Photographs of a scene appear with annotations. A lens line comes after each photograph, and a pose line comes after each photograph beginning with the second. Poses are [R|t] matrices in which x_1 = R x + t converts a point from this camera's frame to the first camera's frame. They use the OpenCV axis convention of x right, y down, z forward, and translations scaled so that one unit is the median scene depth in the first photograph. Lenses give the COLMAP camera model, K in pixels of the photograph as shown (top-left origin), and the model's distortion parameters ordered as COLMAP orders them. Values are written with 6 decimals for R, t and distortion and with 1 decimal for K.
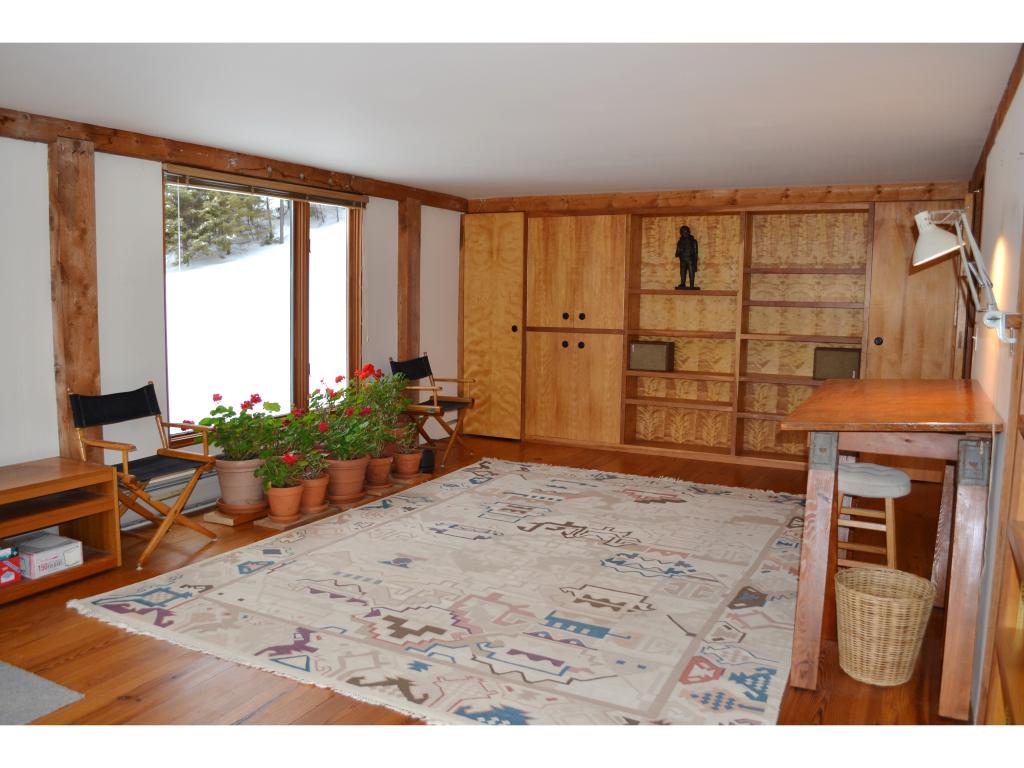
lens RADIAL K [[819.9, 0, 512.1], [0, 819.9, 386.1], [0, 0, 1]] dist [-0.081634, 0.011051]
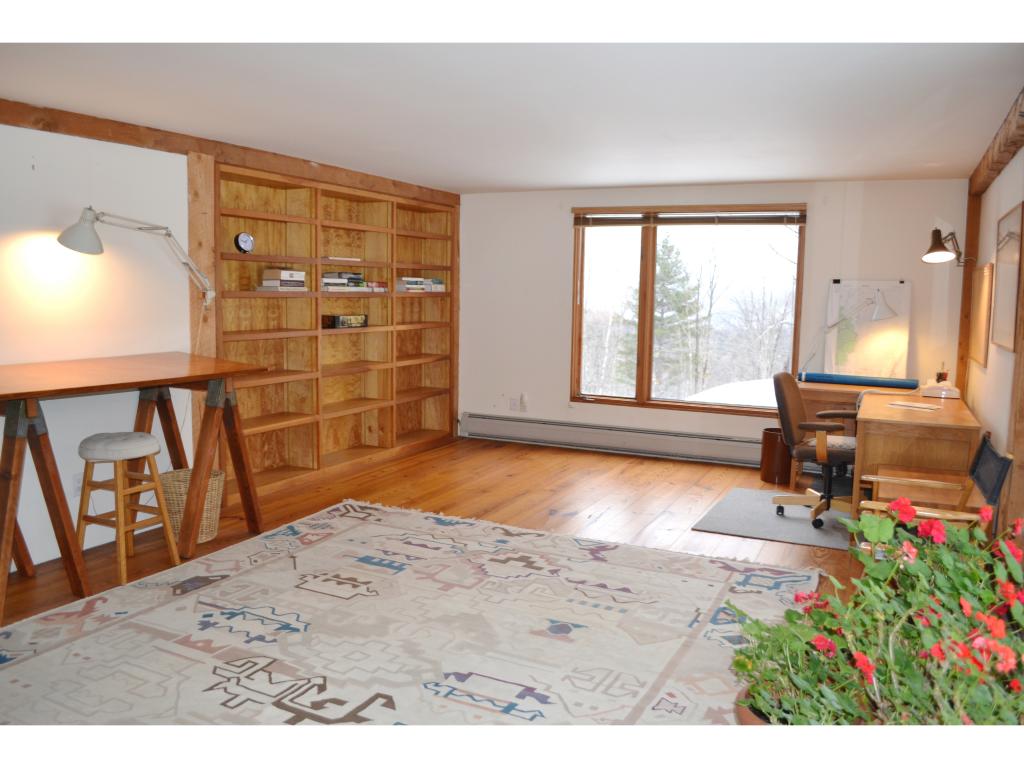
lens RADIAL K [[819.9, 0, 505.0], [0, 819.9, 384.8], [0, 0, 1]] dist [-0.081634, 0.011051]
pose [[-0.999398, -0.028801, -0.019330, -0.051536], [-0.032462, 0.972975, 0.228619, -0.171929], [0.012223, 0.229109, -0.973324, 1.492849]]
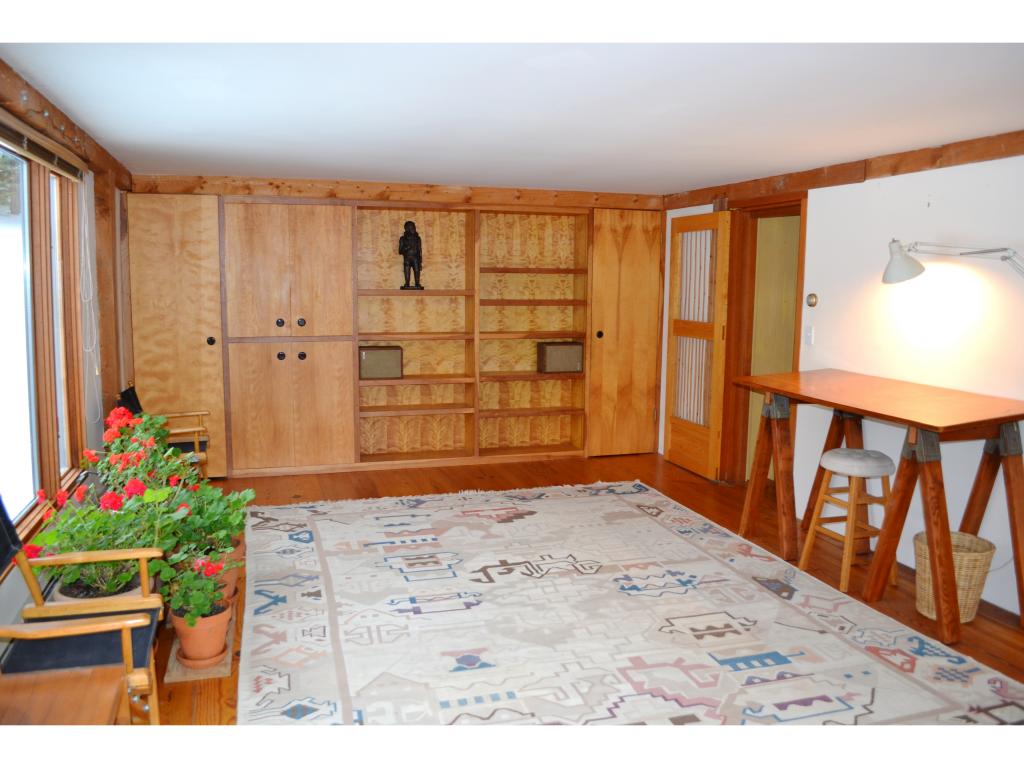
lens RADIAL K [[819.9, 0, 506.7], [0, 819.9, 385.6], [0, 0, 1]] dist [-0.081634, 0.011051]
pose [[0.716344, -0.095906, 0.691124, -0.537772], [0.079494, 0.995277, 0.055718, -0.075263], [-0.693204, 0.015027, 0.720585, 0.358965]]
